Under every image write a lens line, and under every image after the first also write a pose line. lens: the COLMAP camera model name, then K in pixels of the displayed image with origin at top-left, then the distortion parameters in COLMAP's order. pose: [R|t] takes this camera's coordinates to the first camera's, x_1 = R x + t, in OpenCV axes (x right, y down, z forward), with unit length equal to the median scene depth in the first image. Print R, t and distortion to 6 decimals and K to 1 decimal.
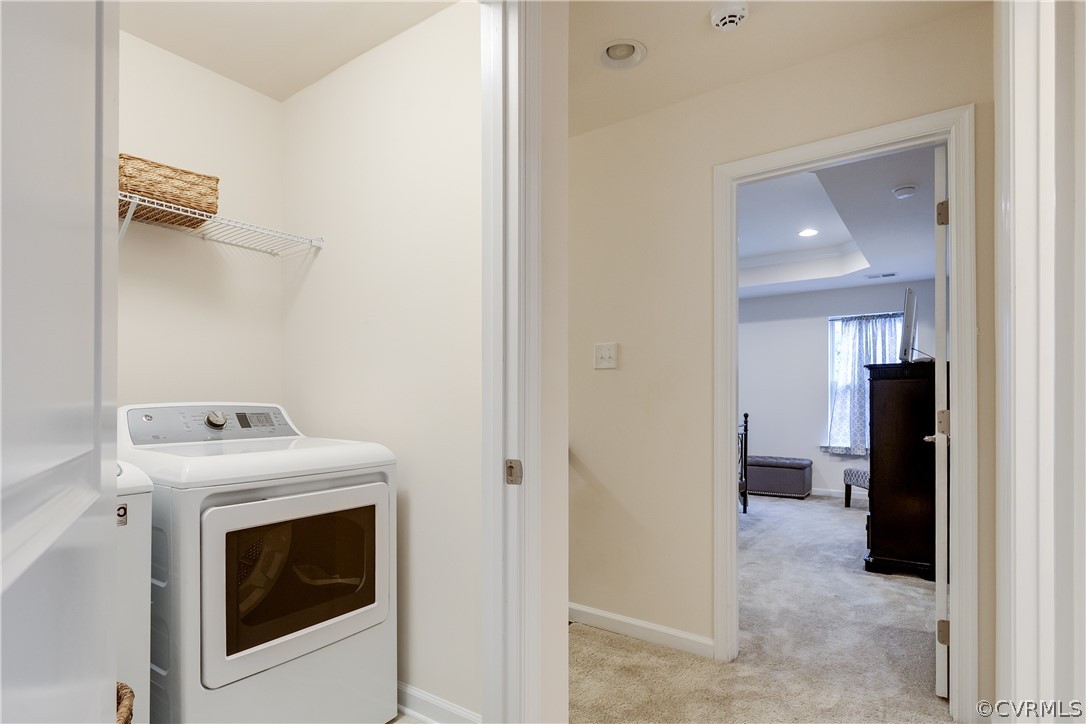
lens RADIAL K [[564.6, 0, 538.2], [0, 564.6, 398.0], [0, 0, 1]] dist [0.002766, 0.000228]
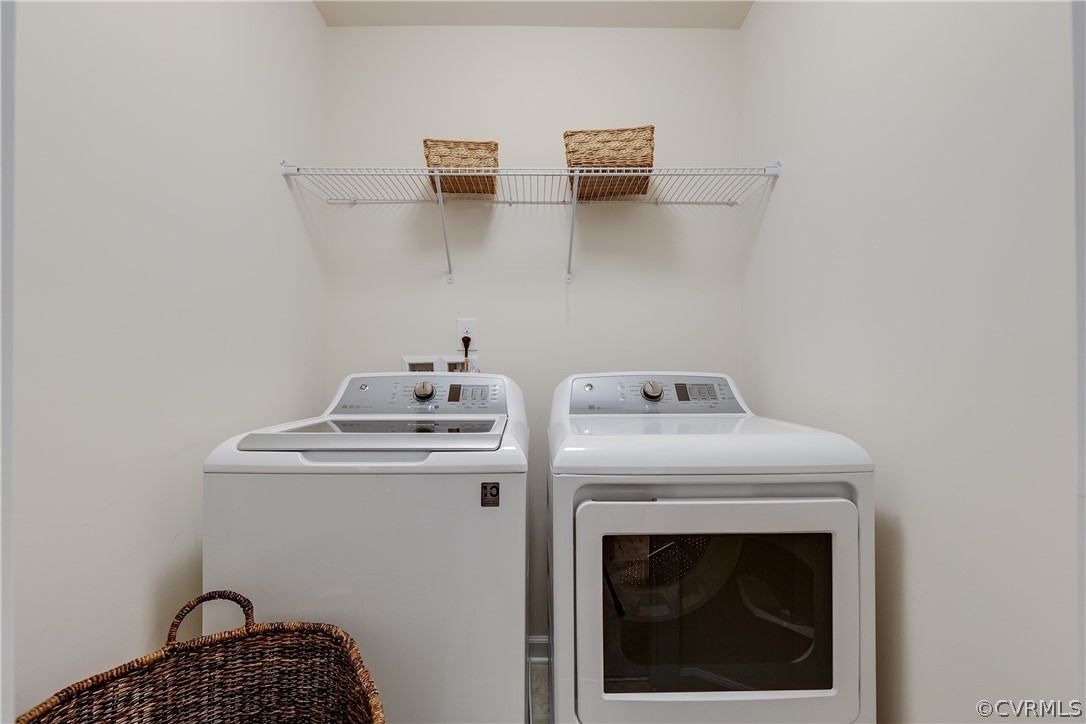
lens RADIAL K [[488.1, 0, 543.8], [0, 488.1, 370.9], [0, 0, 1]] dist [-0.002536, -0.000306]
pose [[0.592961, -0.004926, -0.805216, -0.039162], [0.005687, 0.999982, -0.001930, 0.006922], [0.805211, -0.003435, 0.592979, 0.396744]]
